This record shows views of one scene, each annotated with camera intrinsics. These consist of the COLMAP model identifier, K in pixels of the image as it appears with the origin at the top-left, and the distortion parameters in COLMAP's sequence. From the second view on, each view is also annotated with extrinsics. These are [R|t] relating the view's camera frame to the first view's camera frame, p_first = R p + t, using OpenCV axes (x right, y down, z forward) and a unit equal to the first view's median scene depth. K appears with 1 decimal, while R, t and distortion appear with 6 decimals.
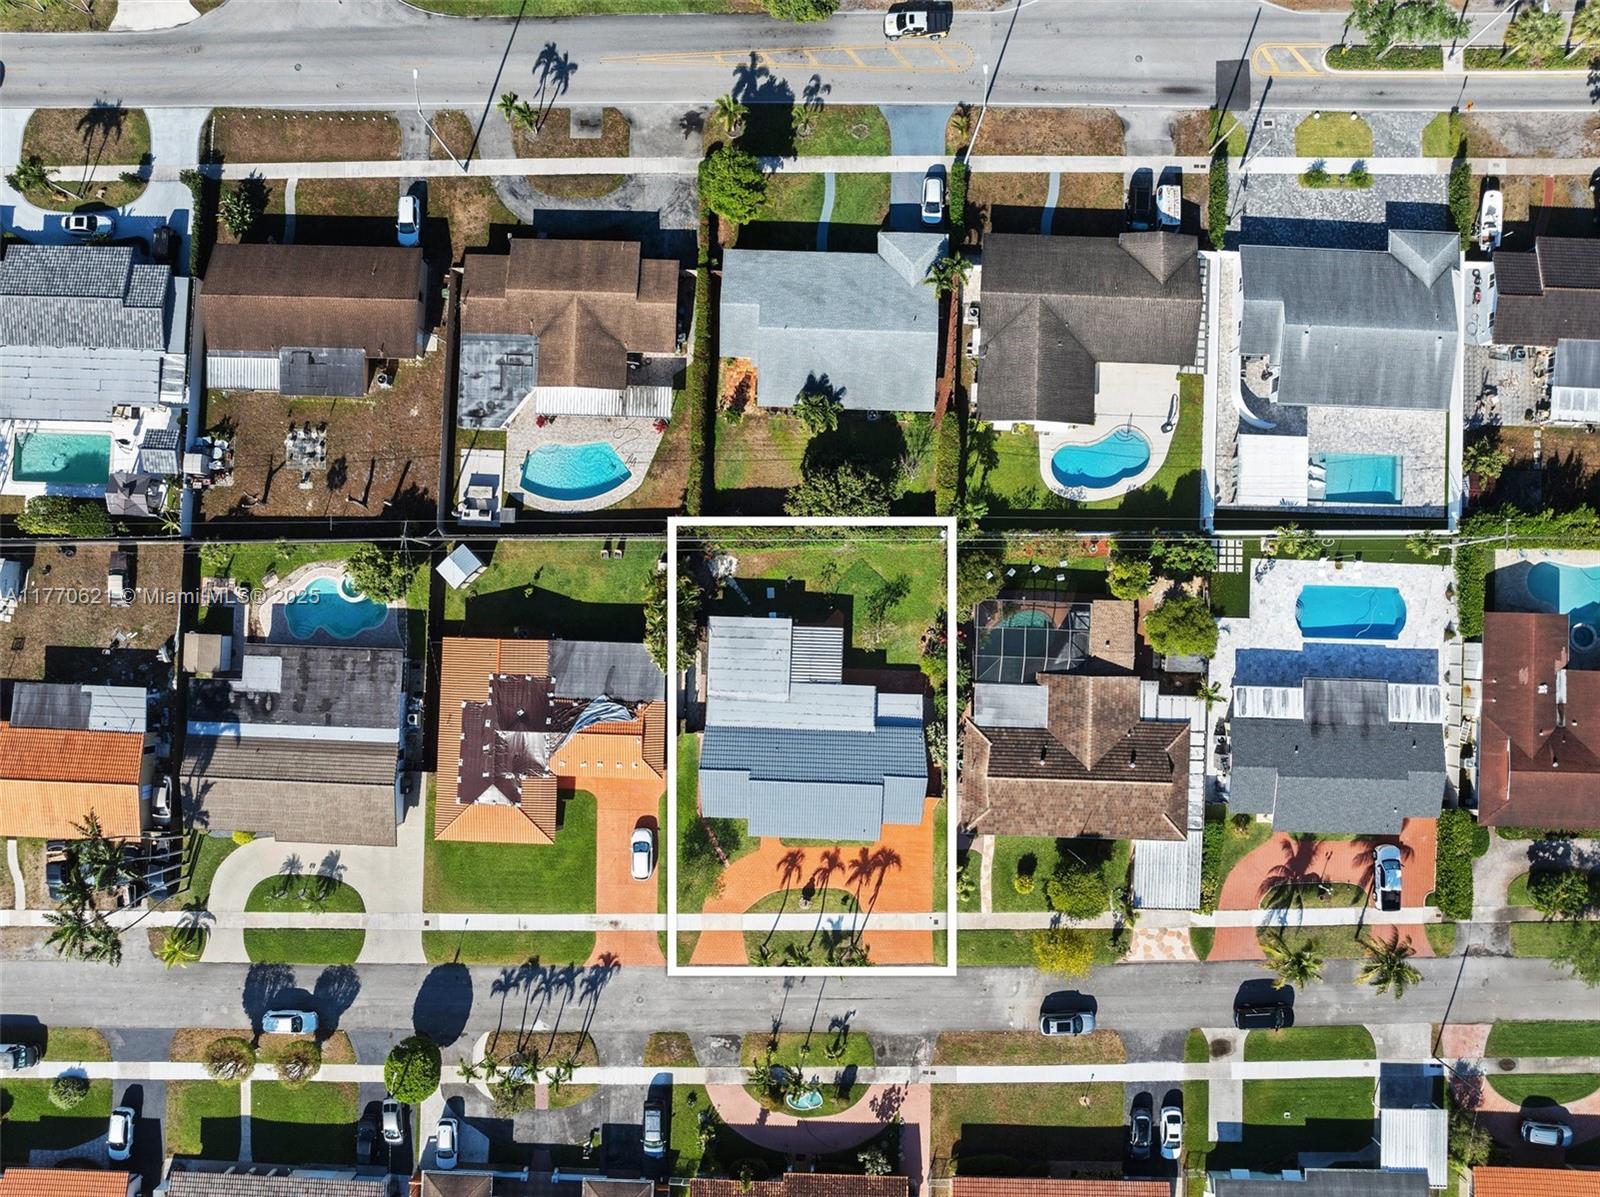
lens RADIAL K [[1117.3, 0, 800.0], [0, 1117.3, 598.5], [0, 0, 1]] dist [-0.037314, -0.004146]
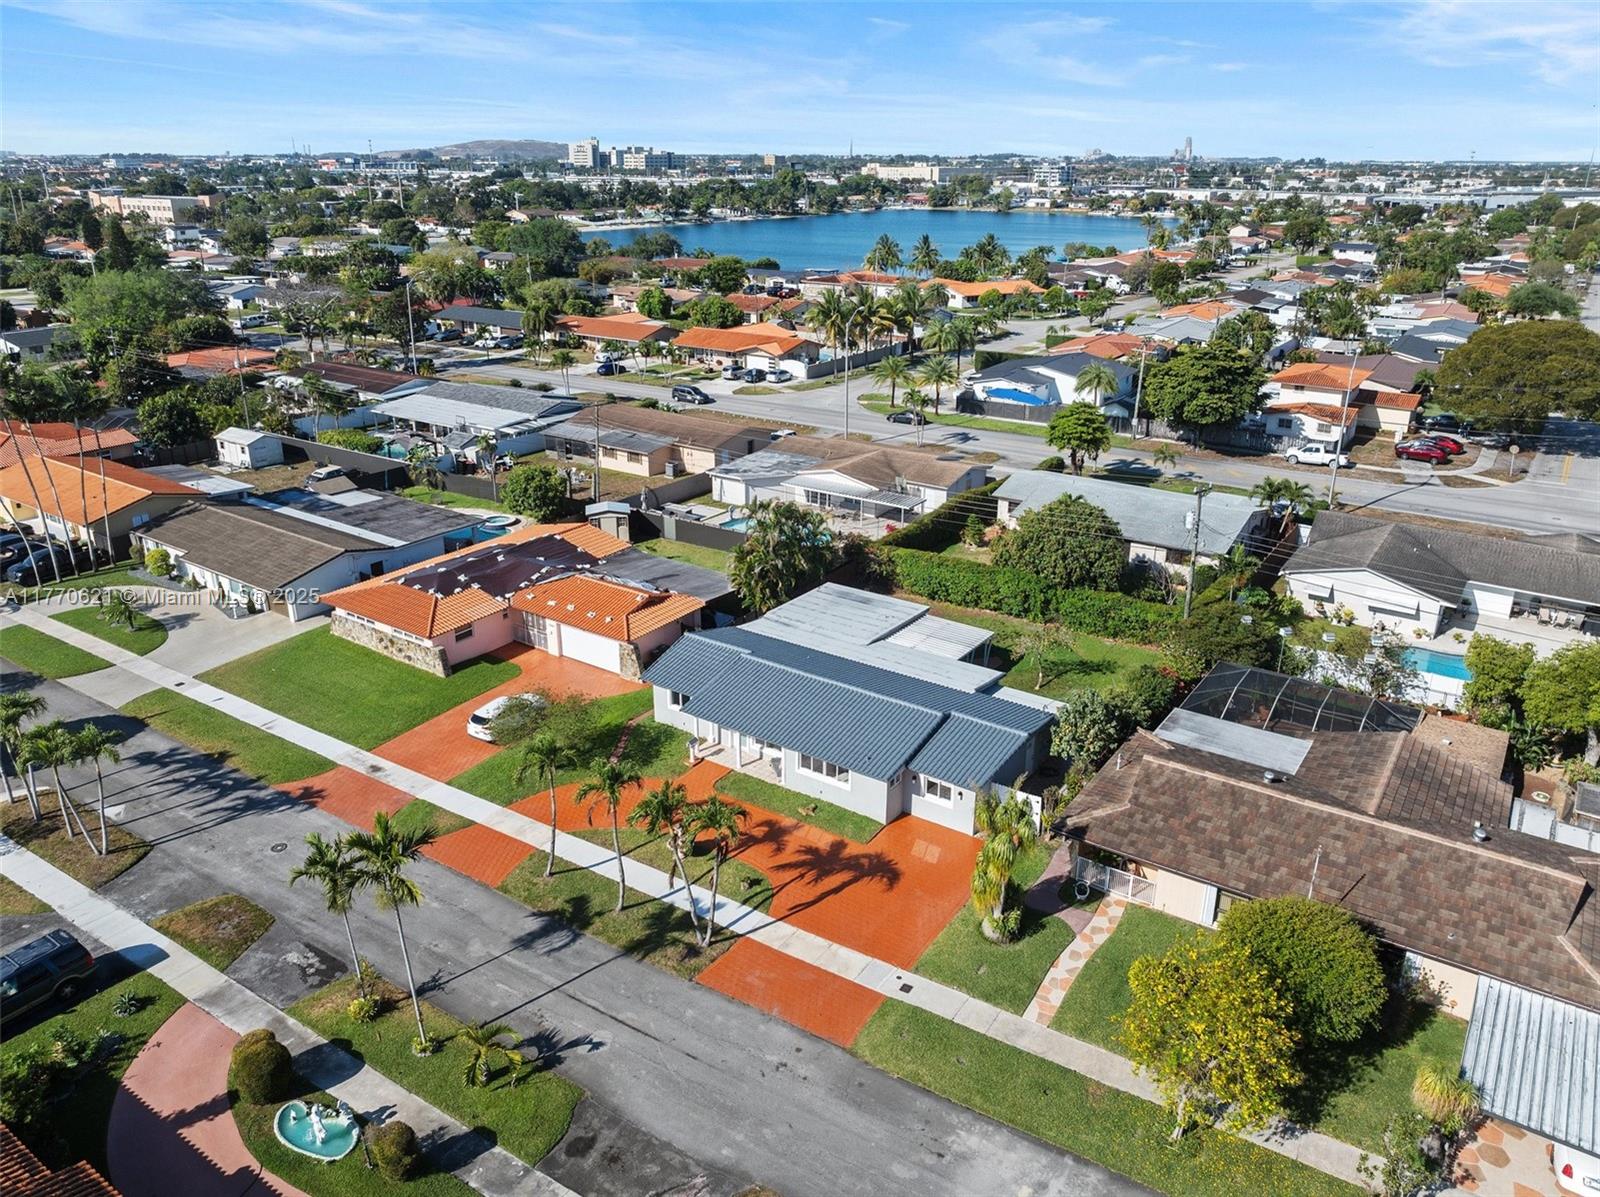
lens RADIAL K [[1150.4, 0, 800.0], [0, 1150.4, 598.5], [0, 0, 1]] dist [-0.034347, -0.006391]
pose [[0.840605, 0.200369, -0.503226, 0.269736], [-0.541600, 0.323469, -0.775911, 0.586147], [0.007310, 0.924781, 0.380429, 0.716396]]
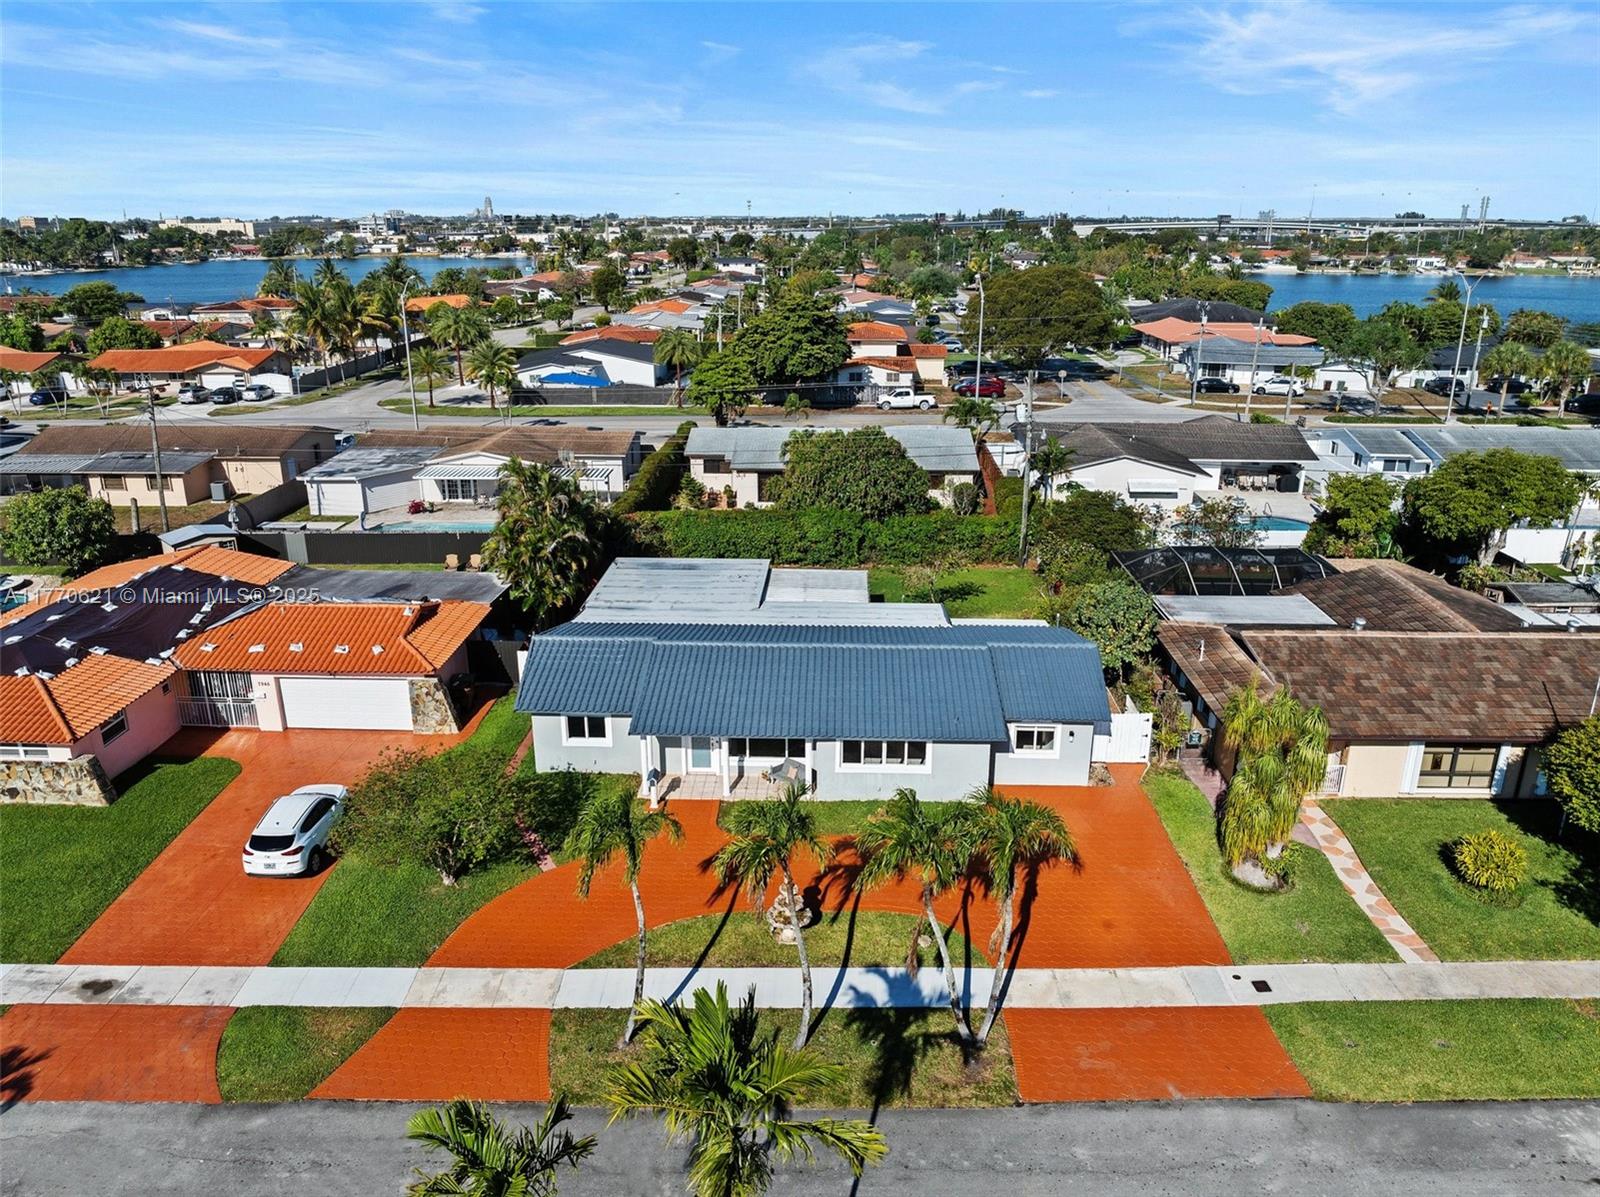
lens RADIAL K [[1117.3, 0, 800.0], [0, 1117.3, 598.5], [0, 0, 1]] dist [-0.037314, -0.004146]
pose [[0.999970, 0.003236, 0.007078, 0.005606], [0.005546, 0.341762, -0.939770, 0.517990], [-0.005460, 0.939781, 0.341734, 0.817208]]
